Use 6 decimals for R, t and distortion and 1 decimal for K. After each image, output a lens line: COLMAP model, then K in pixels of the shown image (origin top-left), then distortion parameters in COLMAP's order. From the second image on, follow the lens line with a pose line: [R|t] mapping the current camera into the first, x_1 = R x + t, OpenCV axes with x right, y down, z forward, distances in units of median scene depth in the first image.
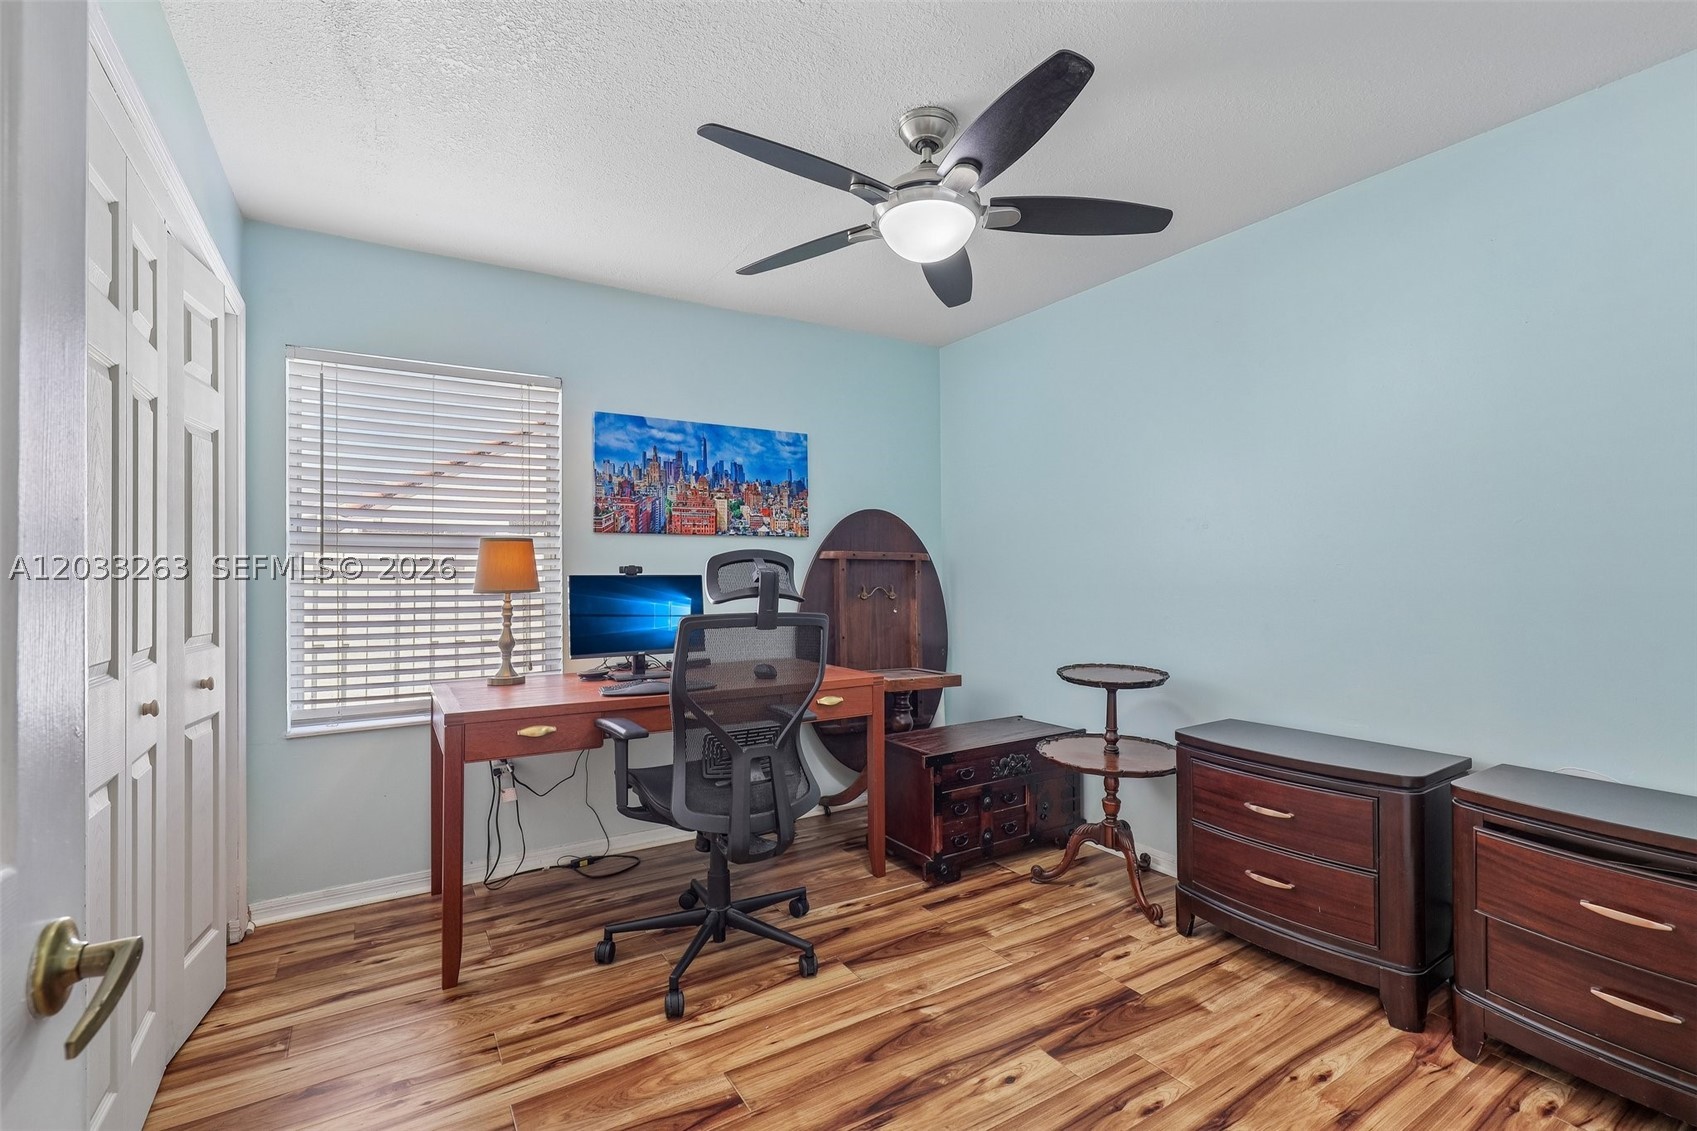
lens RADIAL K [[767.6, 0, 876.7], [0, 767.6, 560.7], [0, 0, 1]] dist [0.000203, -0.000869]
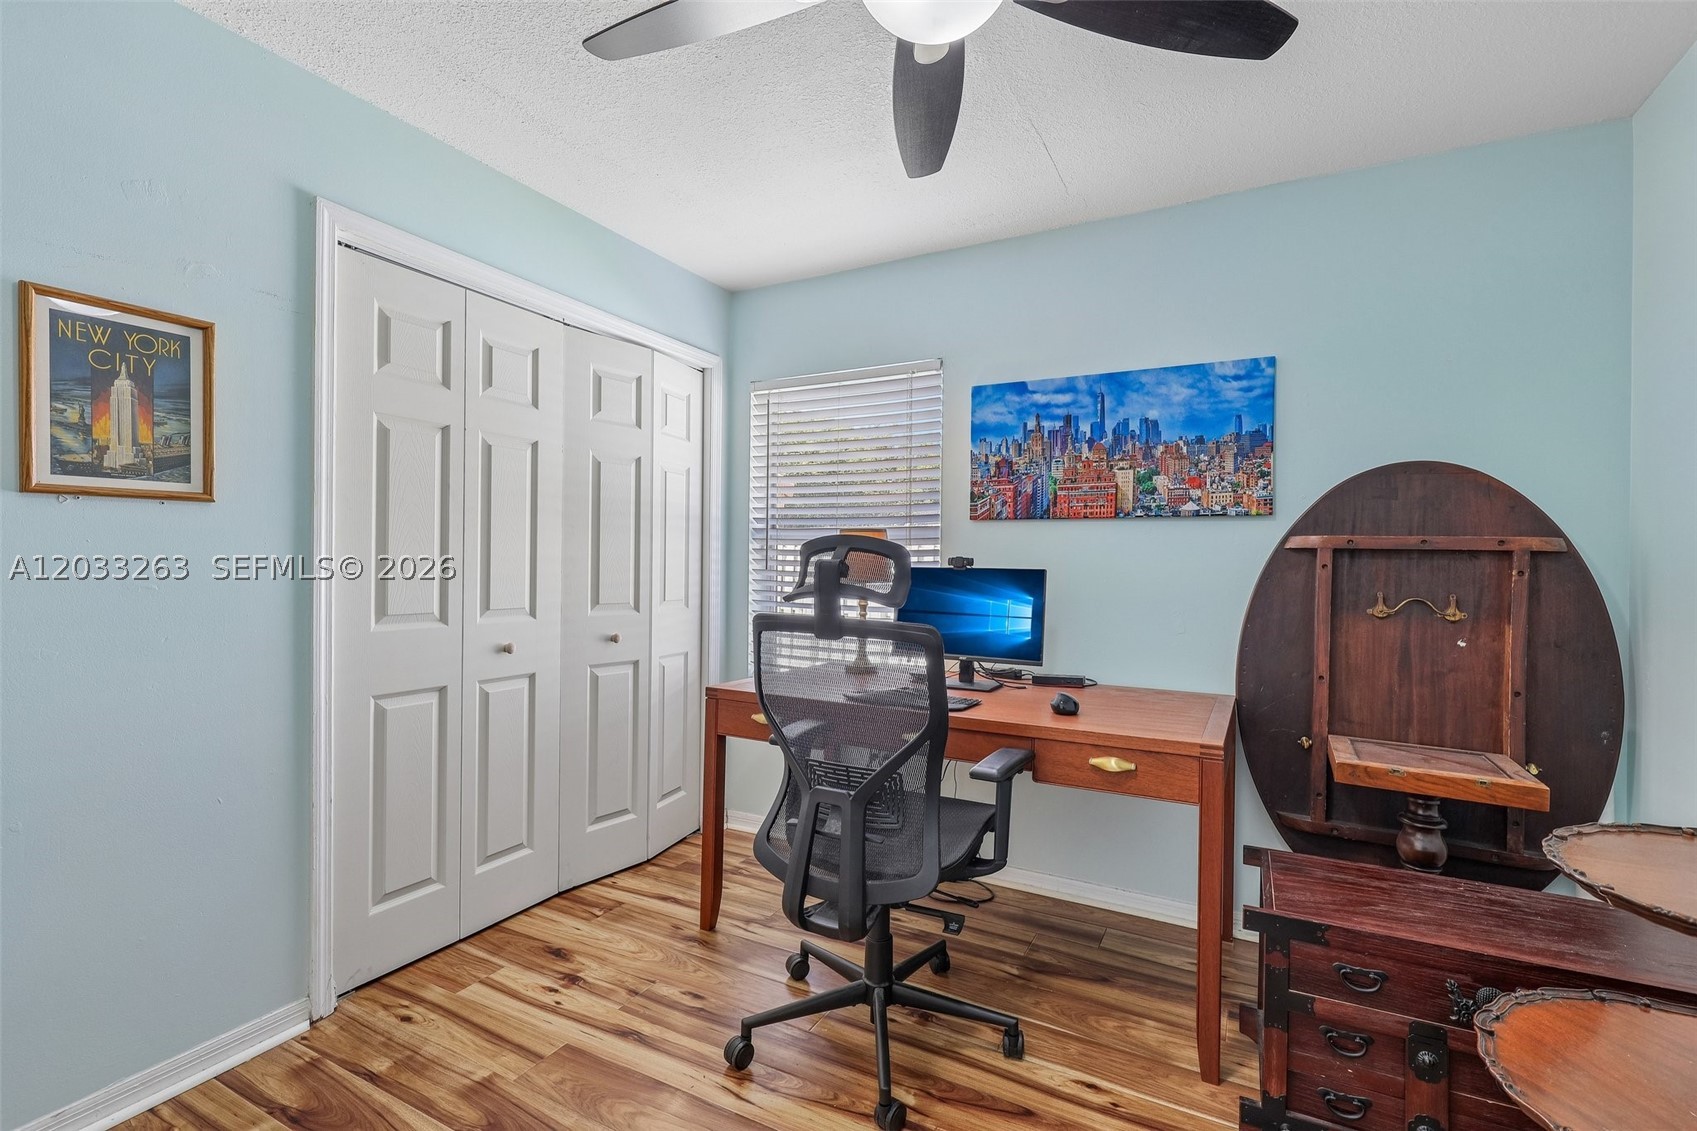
lens RADIAL K [[767.6, 0, 847.4], [0, 767.6, 562.7], [0, 0, 1]] dist [0.000203, -0.000869]
pose [[0.485693, 0.011122, -0.874059, 0.336833], [-0.001490, 0.999928, 0.011896, 0.002585], [0.874128, -0.004475, 0.485674, 0.409355]]
